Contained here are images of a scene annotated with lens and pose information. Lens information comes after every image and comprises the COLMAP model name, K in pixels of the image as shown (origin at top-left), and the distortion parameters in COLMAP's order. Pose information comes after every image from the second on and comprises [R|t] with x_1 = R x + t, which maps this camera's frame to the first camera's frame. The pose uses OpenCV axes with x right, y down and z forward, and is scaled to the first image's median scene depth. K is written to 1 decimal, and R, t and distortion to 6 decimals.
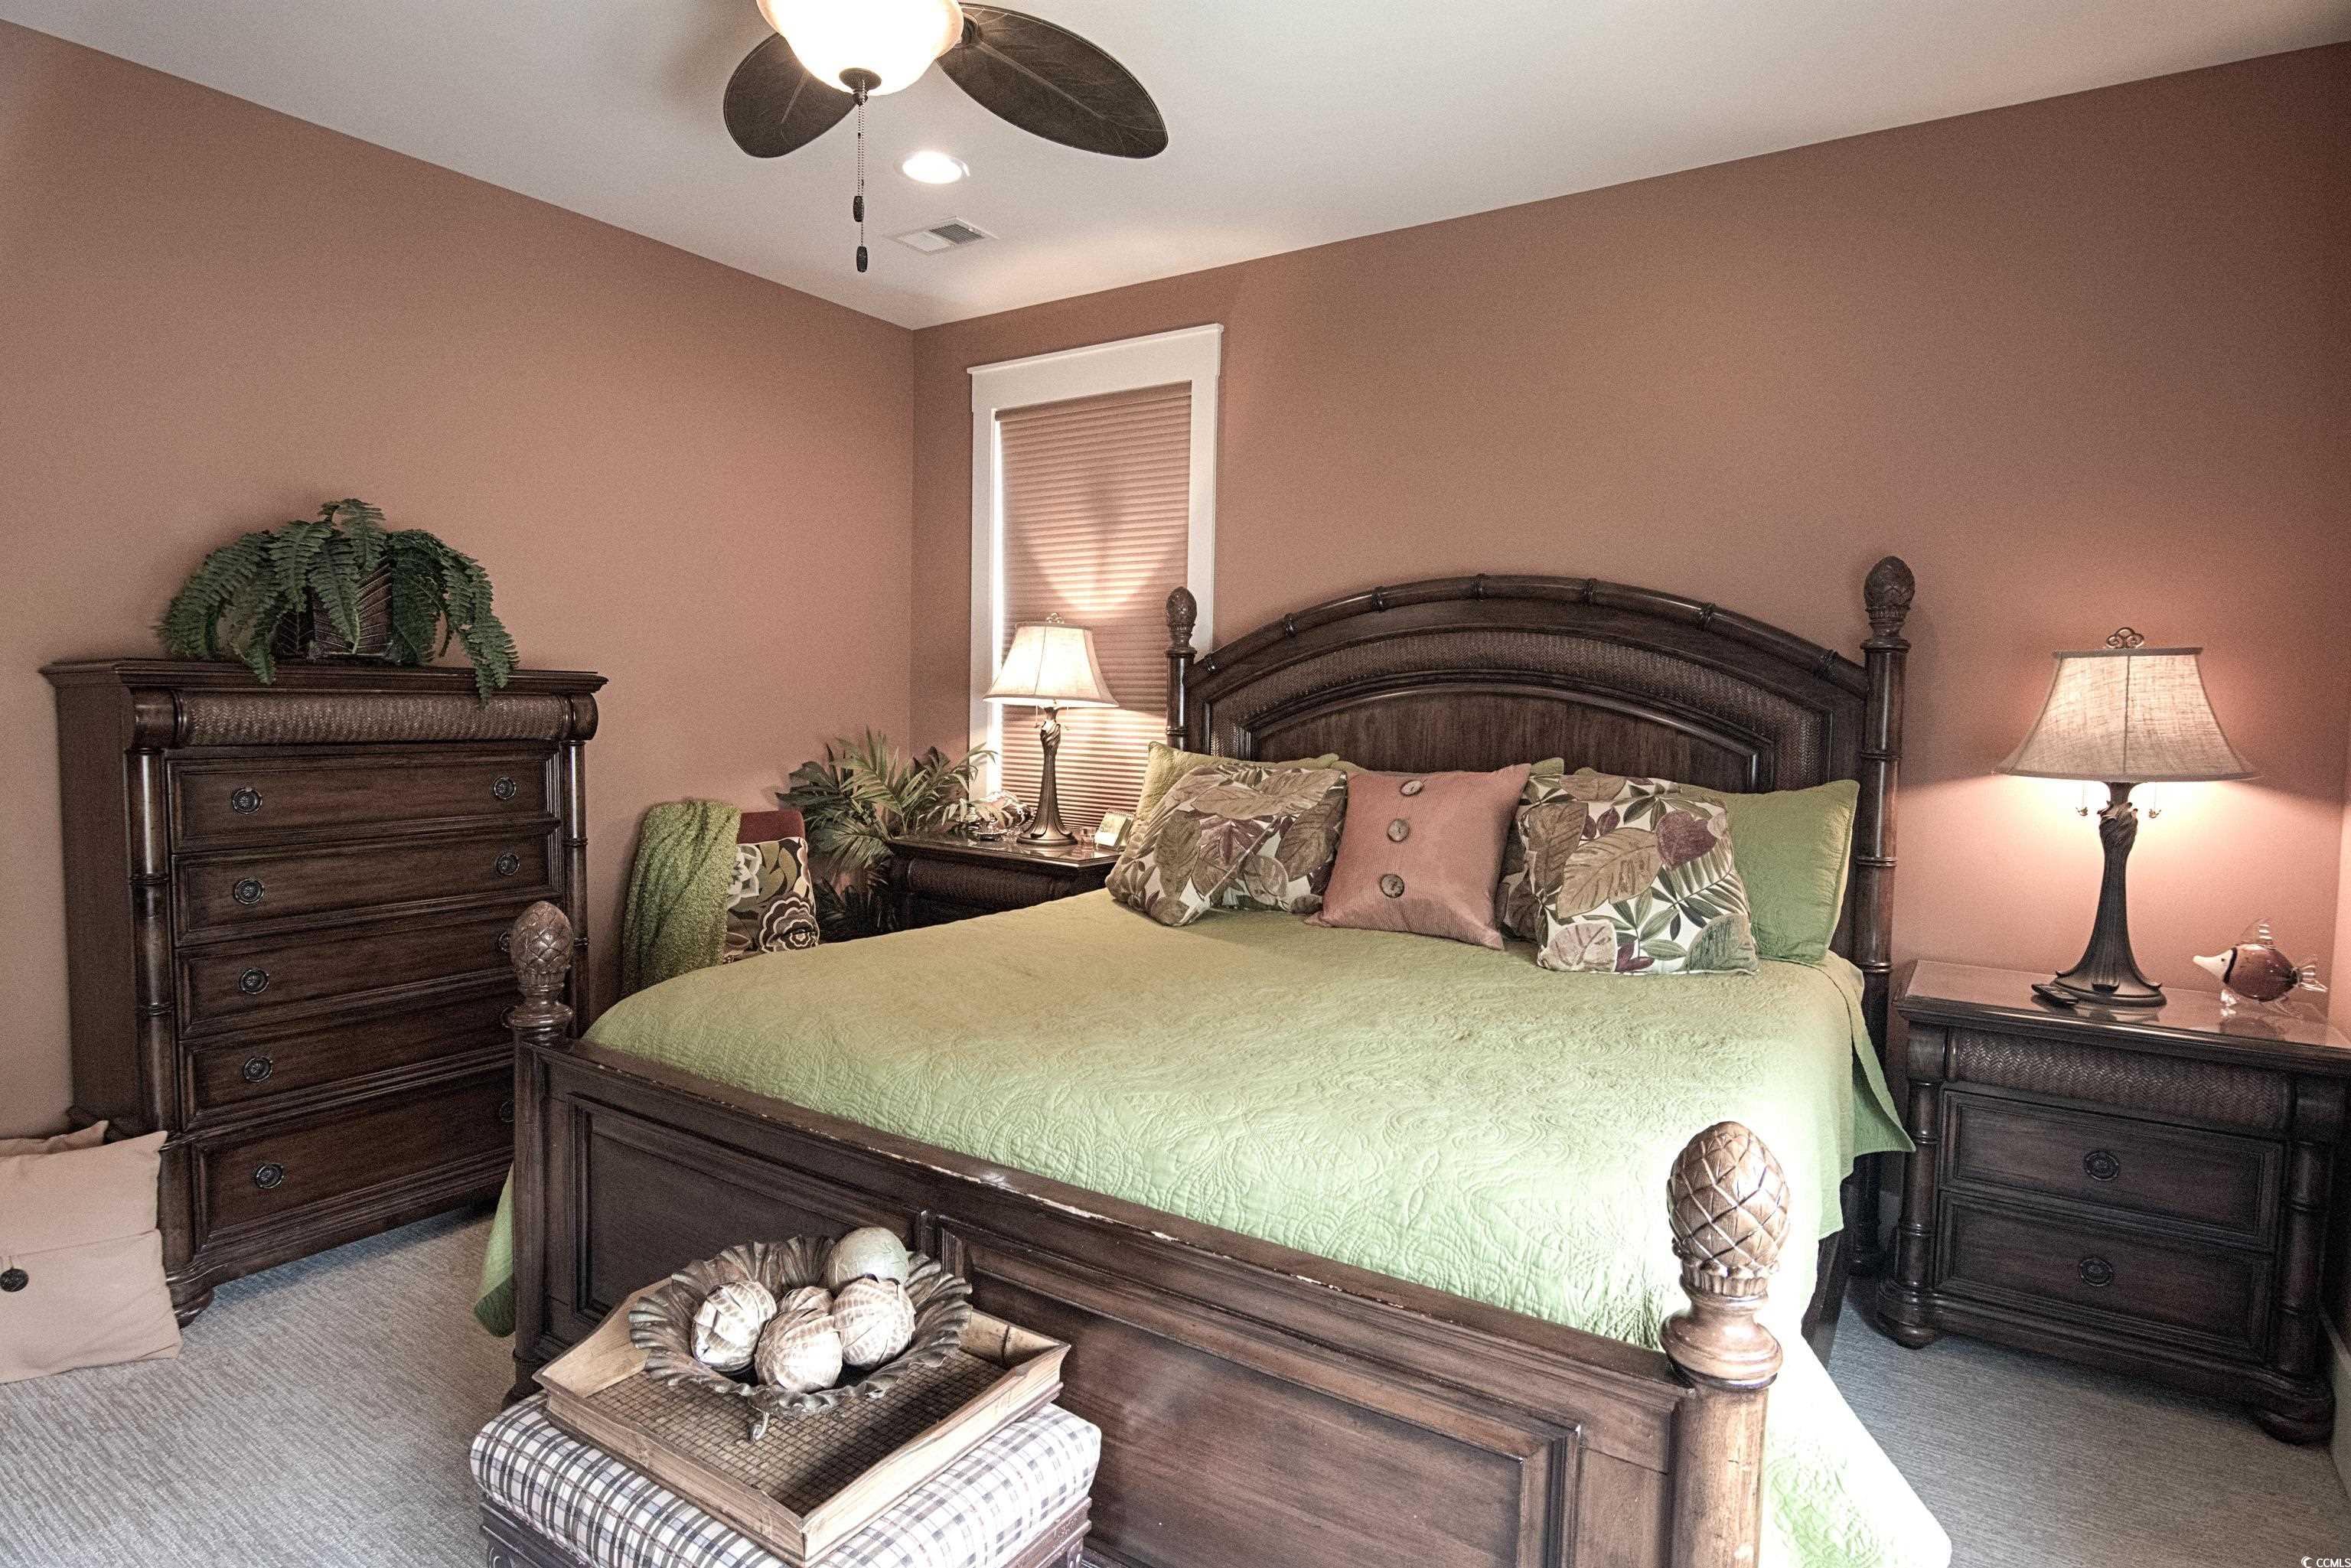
lens RADIAL K [[1244.3, 0, 1165.3], [0, 1244.3, 782.4], [0, 0, 1]] dist [-0.008695, -0.010482]
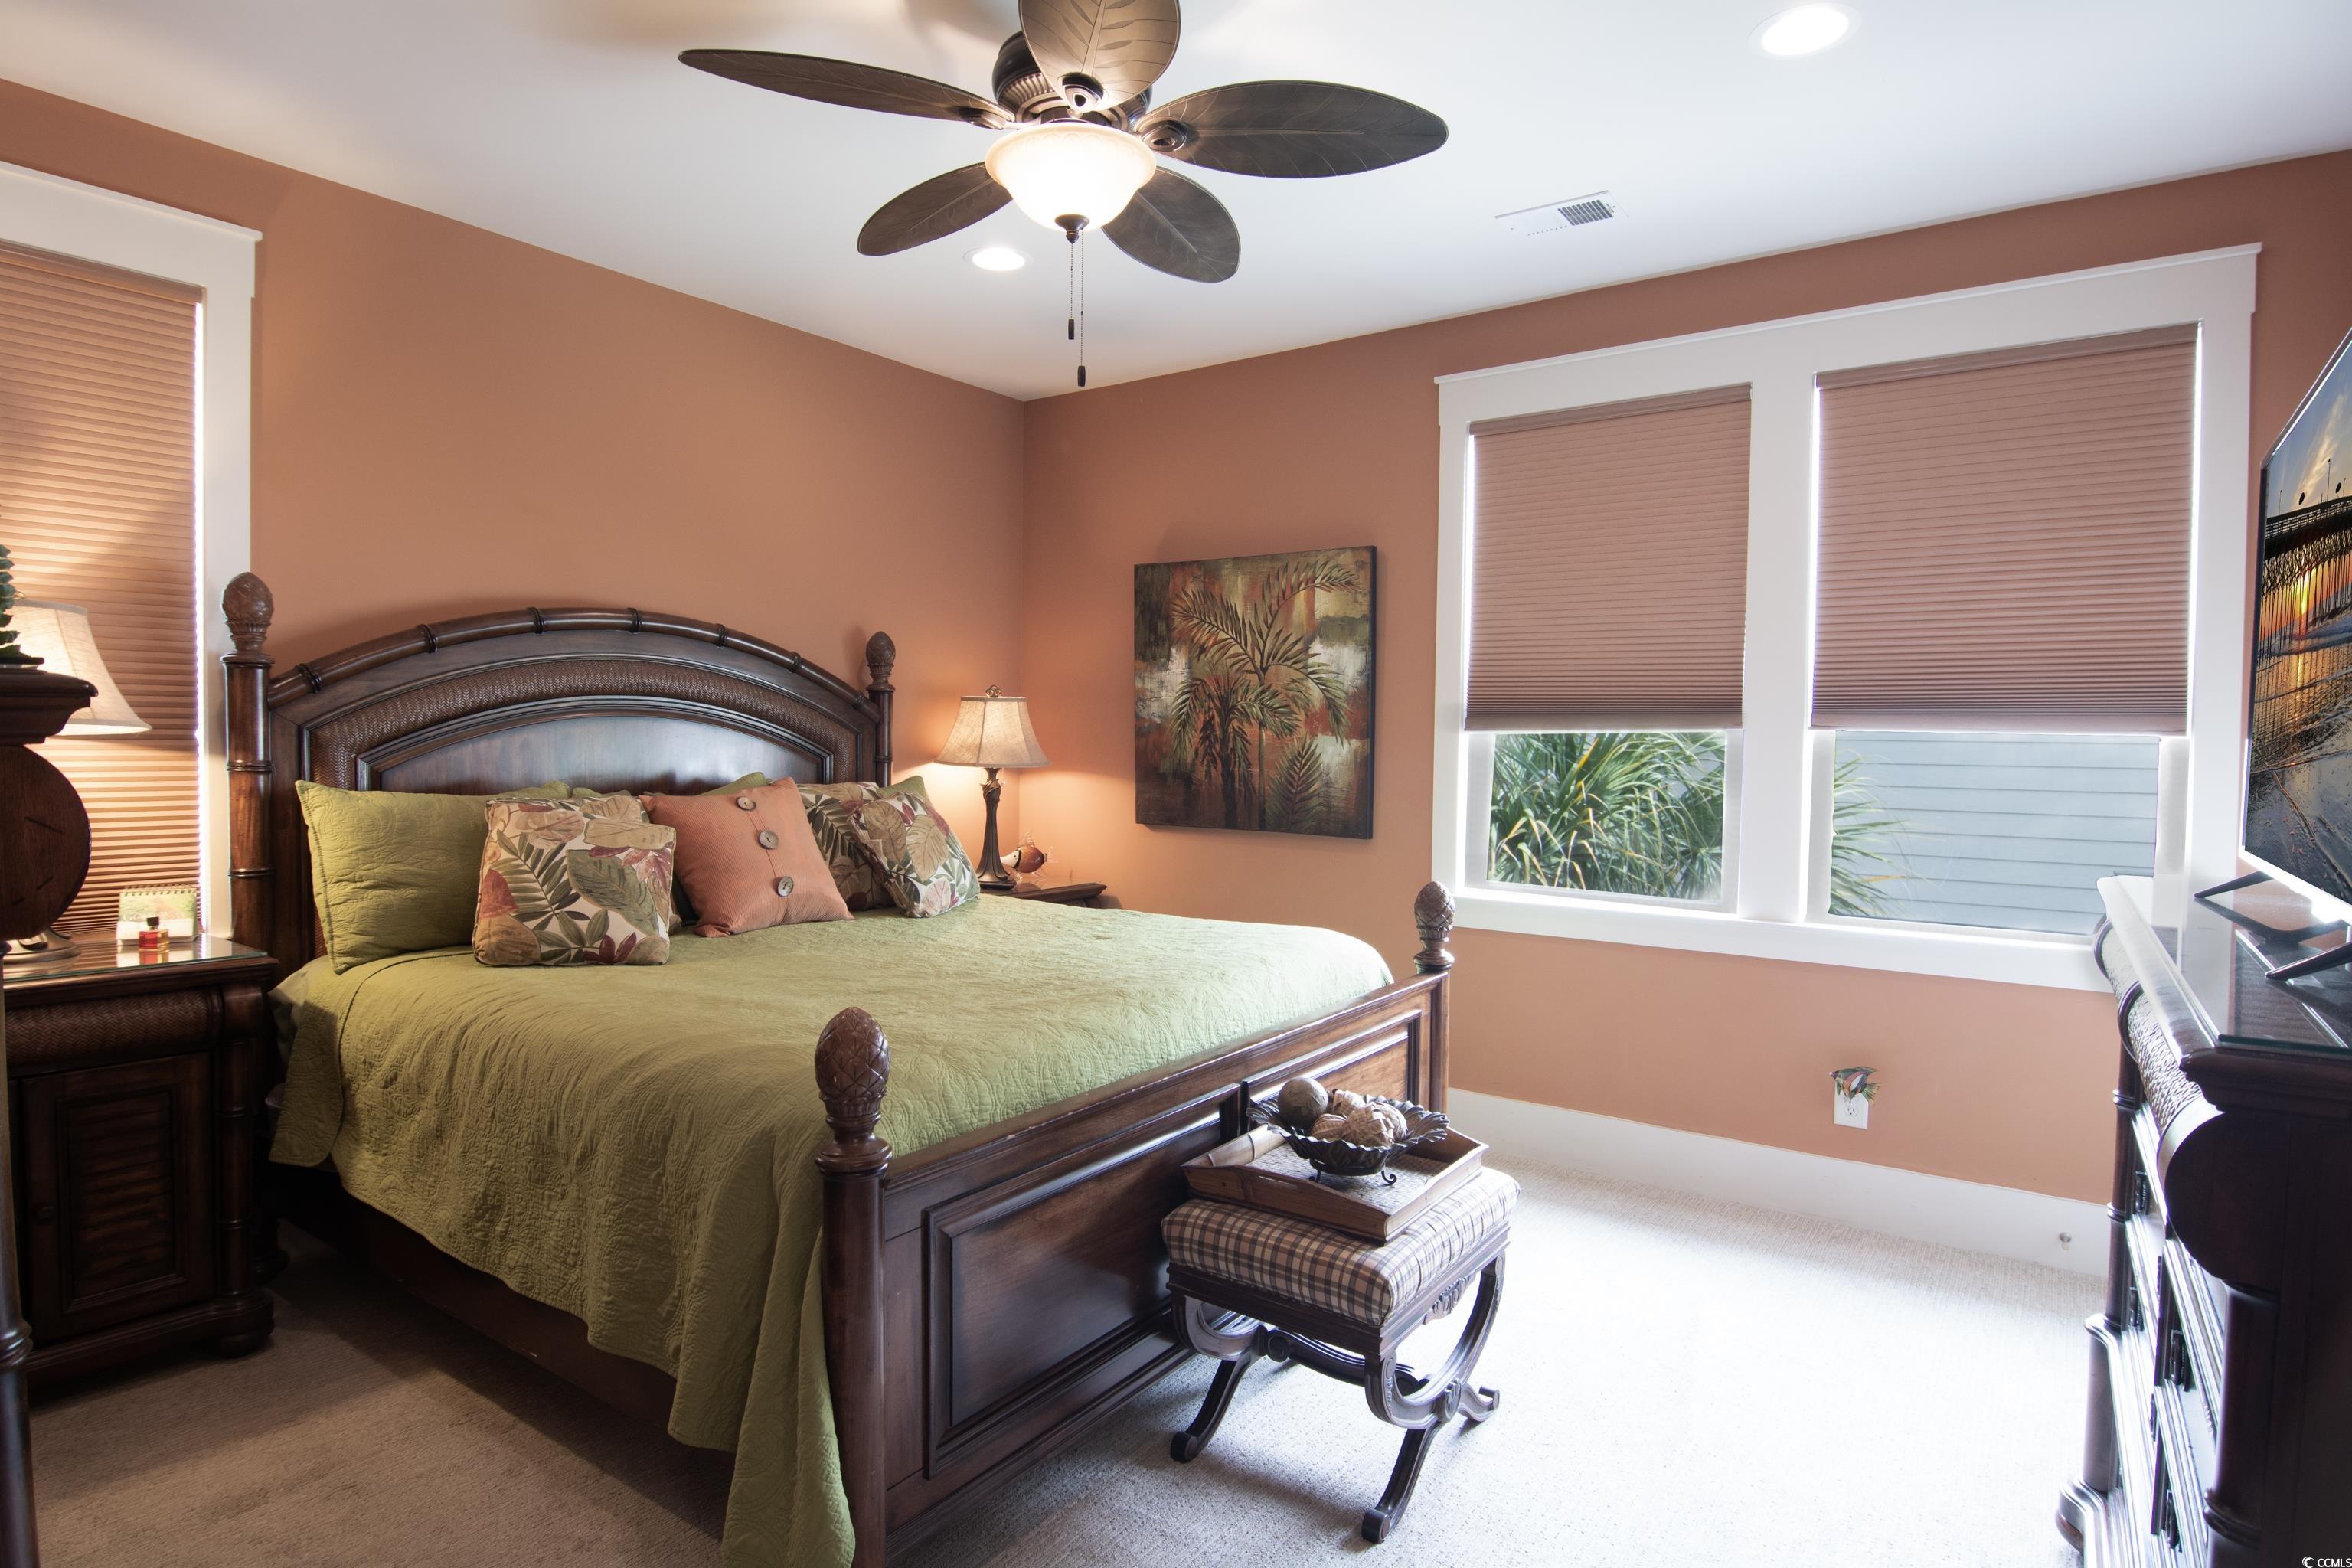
lens RADIAL K [[1244.8, 0, 1165.8], [0, 1244.8, 782.4], [0, 0, 1]] dist [-0.008695, -0.010482]
pose [[0.031787, -0.054672, 0.997998, -0.966950], [0.052266, 0.997228, 0.052965, -0.057597], [-0.998127, 0.050478, 0.034557, 0.589113]]
